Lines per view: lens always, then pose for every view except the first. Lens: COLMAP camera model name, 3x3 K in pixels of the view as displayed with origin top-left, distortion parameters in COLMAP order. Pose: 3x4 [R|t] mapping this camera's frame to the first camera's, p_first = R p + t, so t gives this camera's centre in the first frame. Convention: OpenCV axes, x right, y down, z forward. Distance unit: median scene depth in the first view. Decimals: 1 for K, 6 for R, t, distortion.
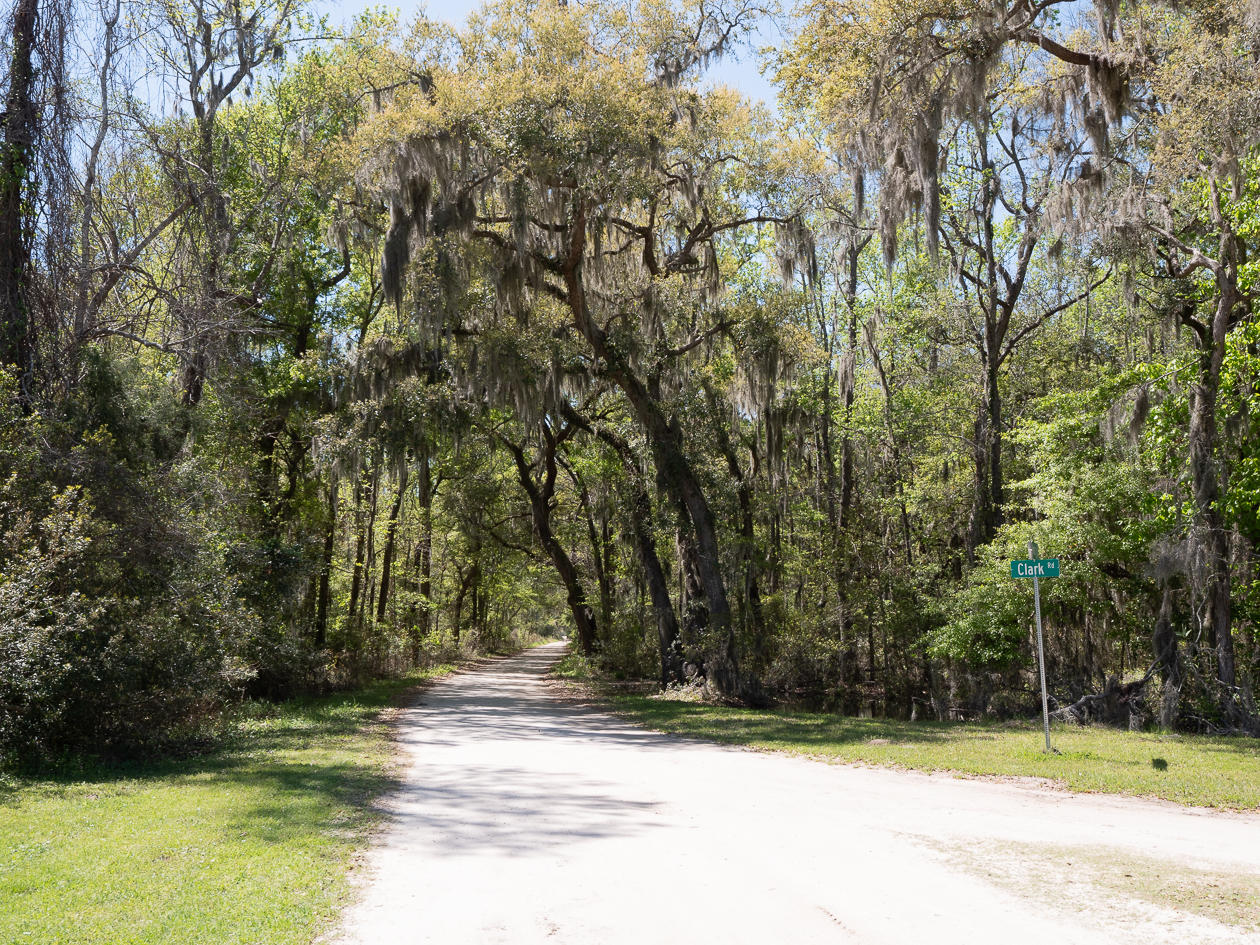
lens RADIAL K [[1323.3, 0, 630.0], [0, 1323.3, 472.5], [0, 0, 1]] dist [0.000975, 0.001334]
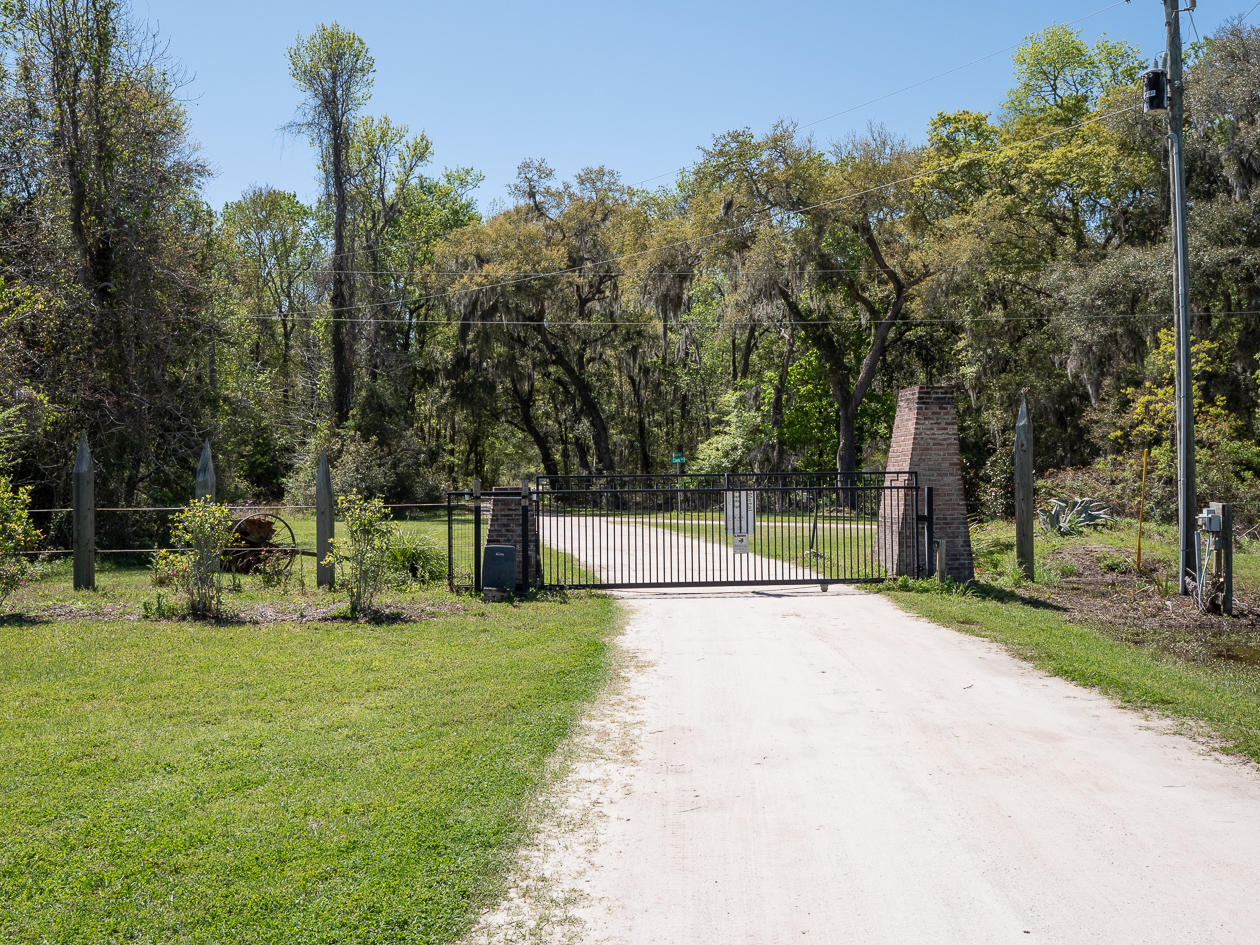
lens RADIAL K [[1323.3, 0, 630.0], [0, 1323.3, 472.5], [0, 0, 1]] dist [0.000975, 0.001334]
pose [[0.999820, -0.001390, 0.018914, 0.035566], [-0.000870, 0.992895, 0.118990, -0.088464], [-0.018945, -0.118985, 0.992715, -0.661510]]
